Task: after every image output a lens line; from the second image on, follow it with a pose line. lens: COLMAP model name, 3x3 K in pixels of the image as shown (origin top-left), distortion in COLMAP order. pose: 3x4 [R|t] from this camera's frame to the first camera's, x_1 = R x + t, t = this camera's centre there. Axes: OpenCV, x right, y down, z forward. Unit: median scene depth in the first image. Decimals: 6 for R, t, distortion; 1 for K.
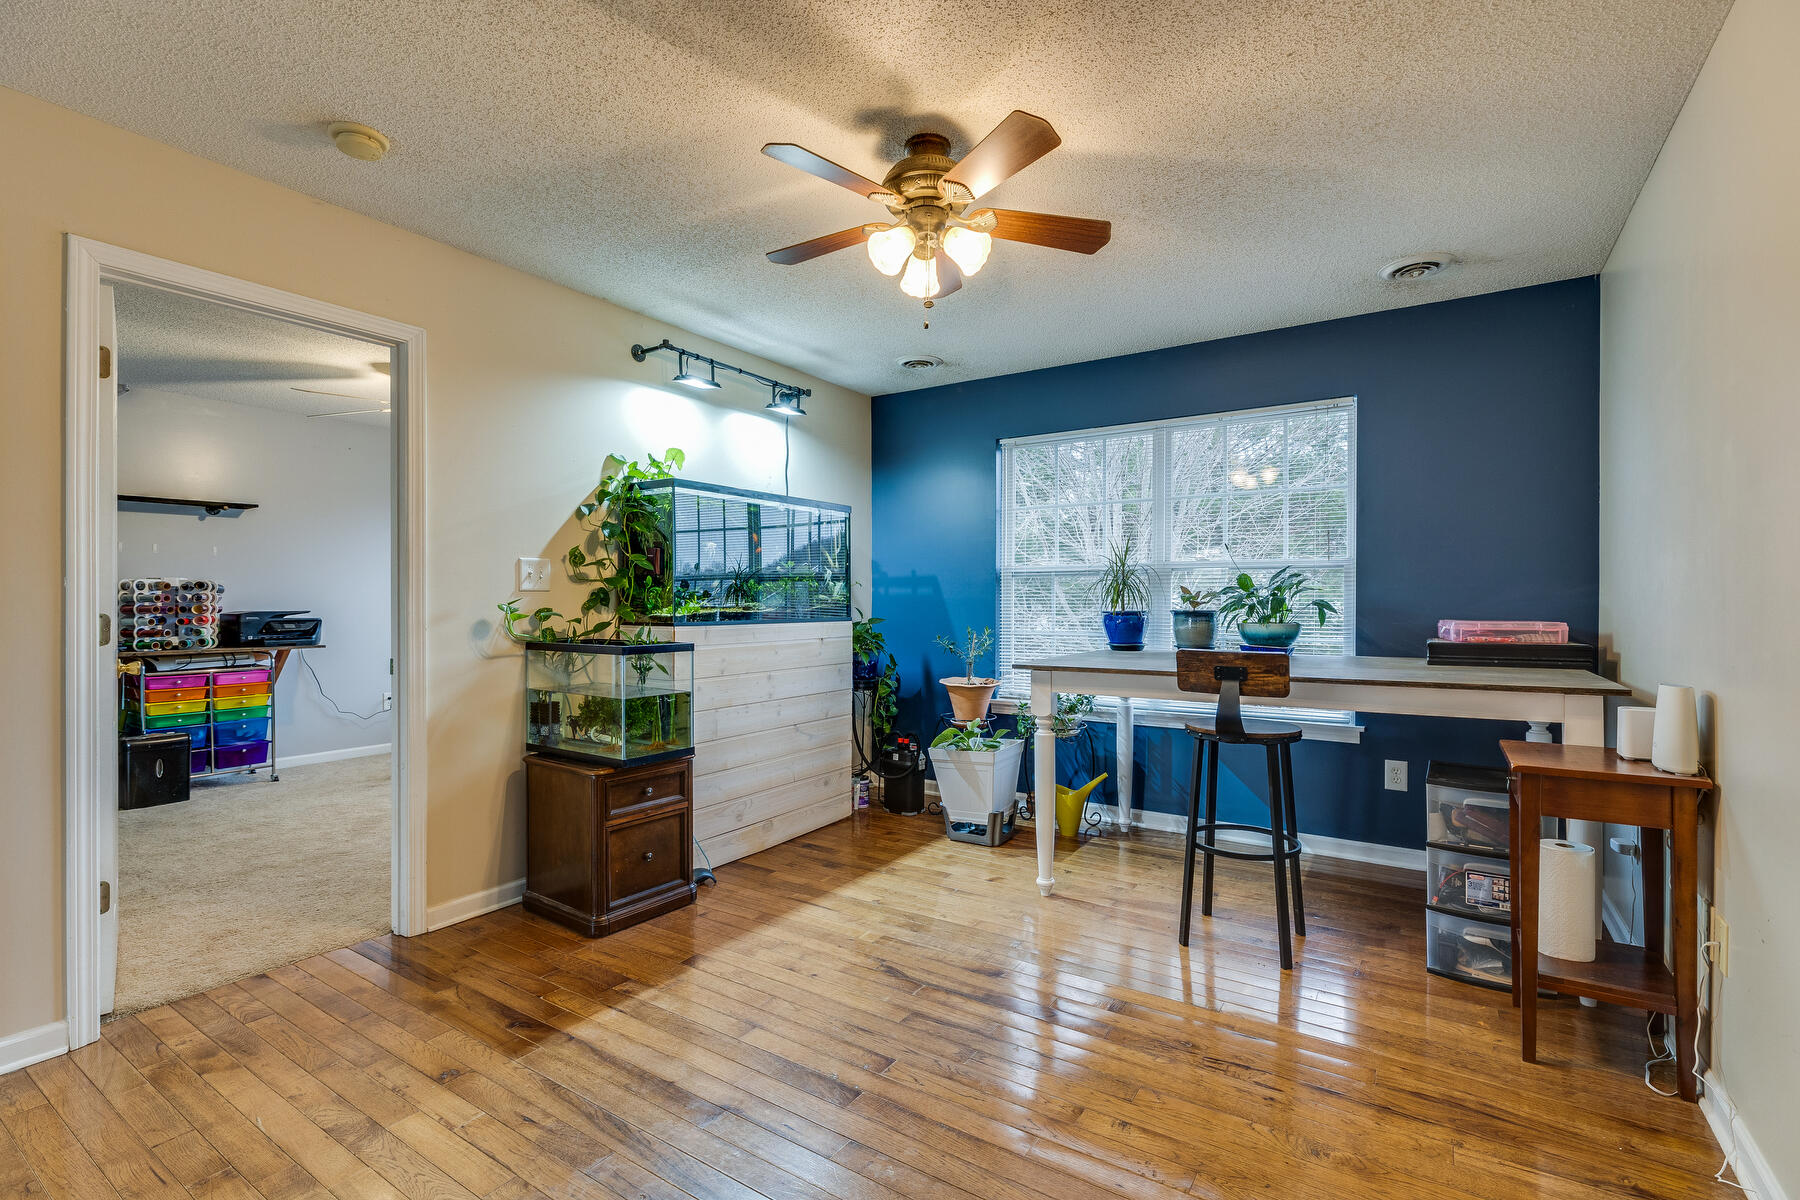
lens RADIAL K [[816.9, 0, 906.8], [0, 816.9, 602.3], [0, 0, 1]] dist [0.003937, 0.000135]
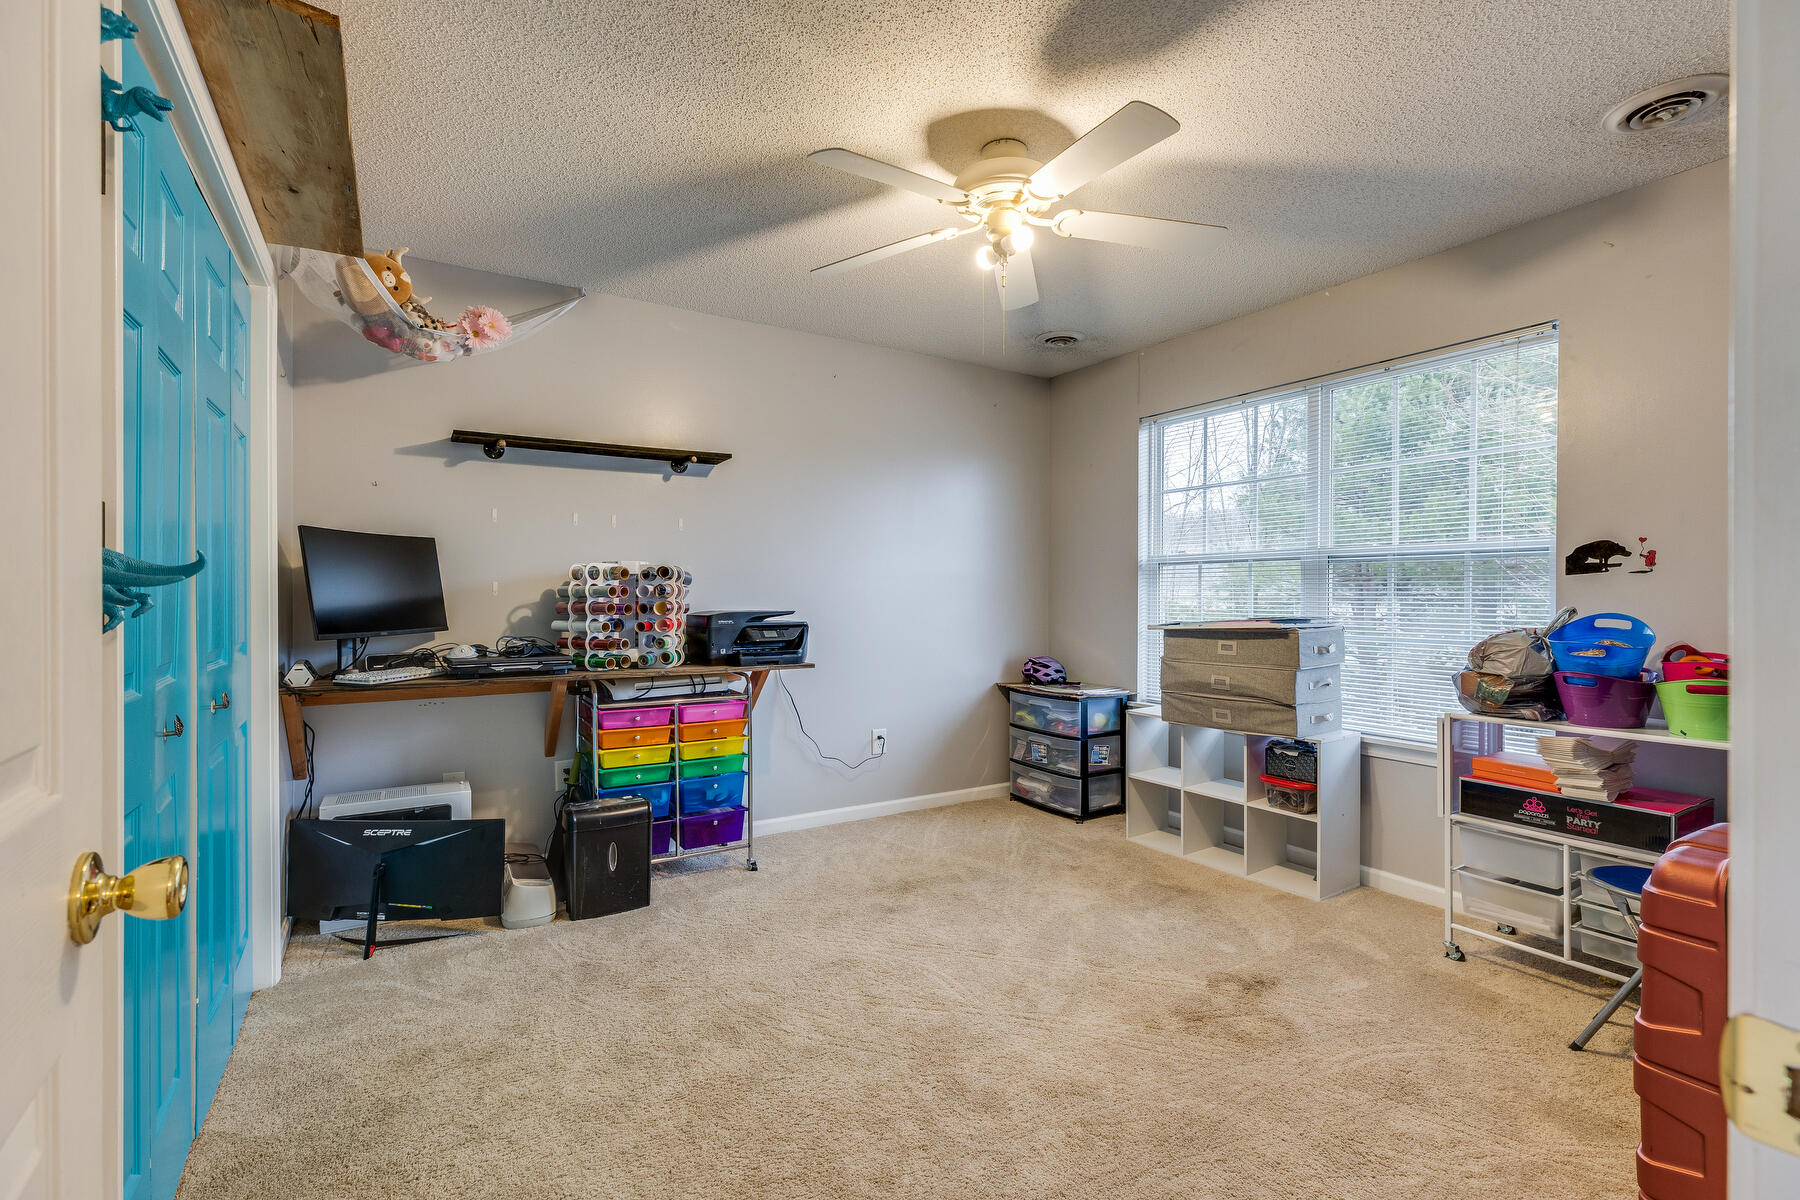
lens RADIAL K [[816.9, 0, 894.1], [0, 816.9, 599.5], [0, 0, 1]] dist [0.003937, 0.000135]
pose [[0.901912, 0.001238, -0.431918, -0.406566], [-0.001215, 0.999999, 0.000329, 0.000952], [0.431918, 0.000228, 0.901913, 0.481957]]
